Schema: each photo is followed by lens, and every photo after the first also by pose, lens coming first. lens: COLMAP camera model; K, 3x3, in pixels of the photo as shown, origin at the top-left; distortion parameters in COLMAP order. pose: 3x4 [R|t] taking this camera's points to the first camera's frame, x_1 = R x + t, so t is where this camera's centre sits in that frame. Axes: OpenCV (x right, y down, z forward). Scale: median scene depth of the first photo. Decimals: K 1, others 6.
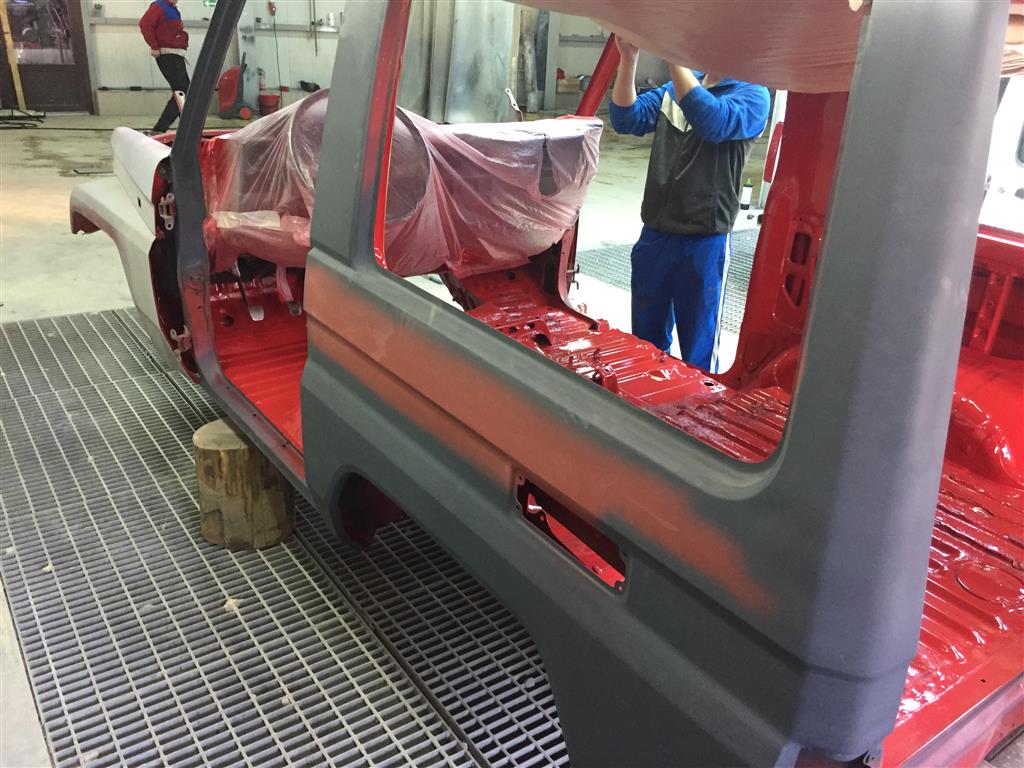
lens RADIAL K [[871.5, 0, 506.4], [0, 871.5, 382.5], [0, 0, 1]] dist [0.052352, -0.051282]
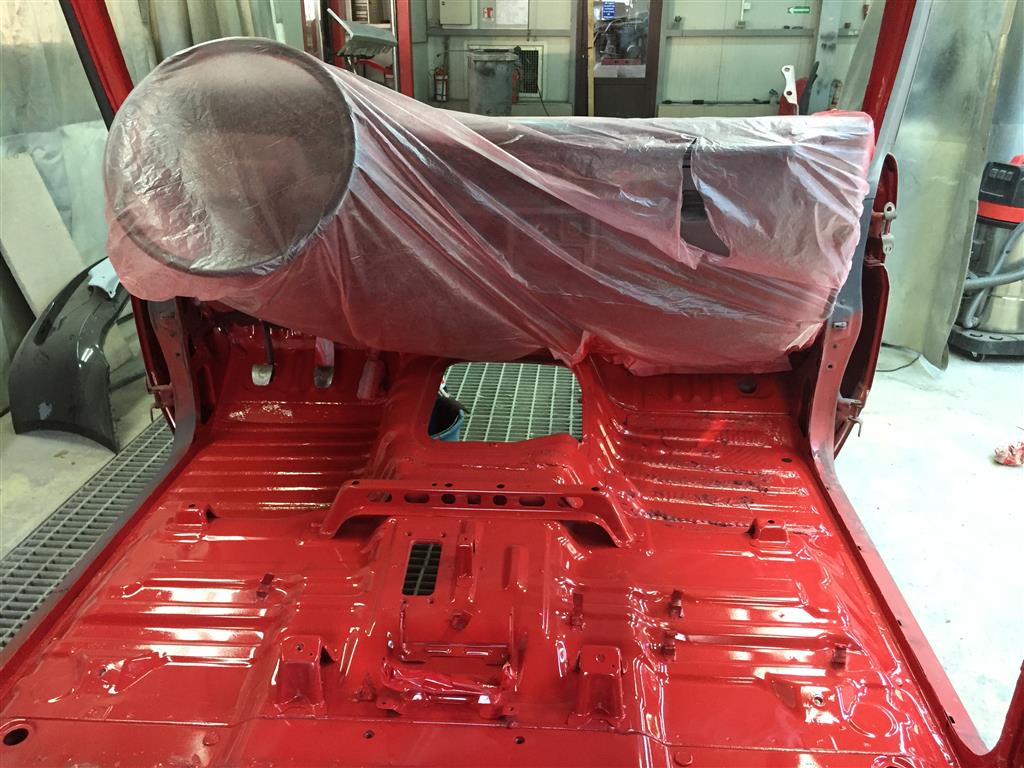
lens RADIAL K [[871.5, 0, 510.7], [0, 871.5, 387.6], [0, 0, 1]] dist [0.052352, -0.051282]
pose [[0.770057, 0.207914, -0.603145, 0.072402], [-0.218531, 0.974175, 0.056808, -0.037495], [0.599380, 0.088060, 0.795606, 0.136944]]
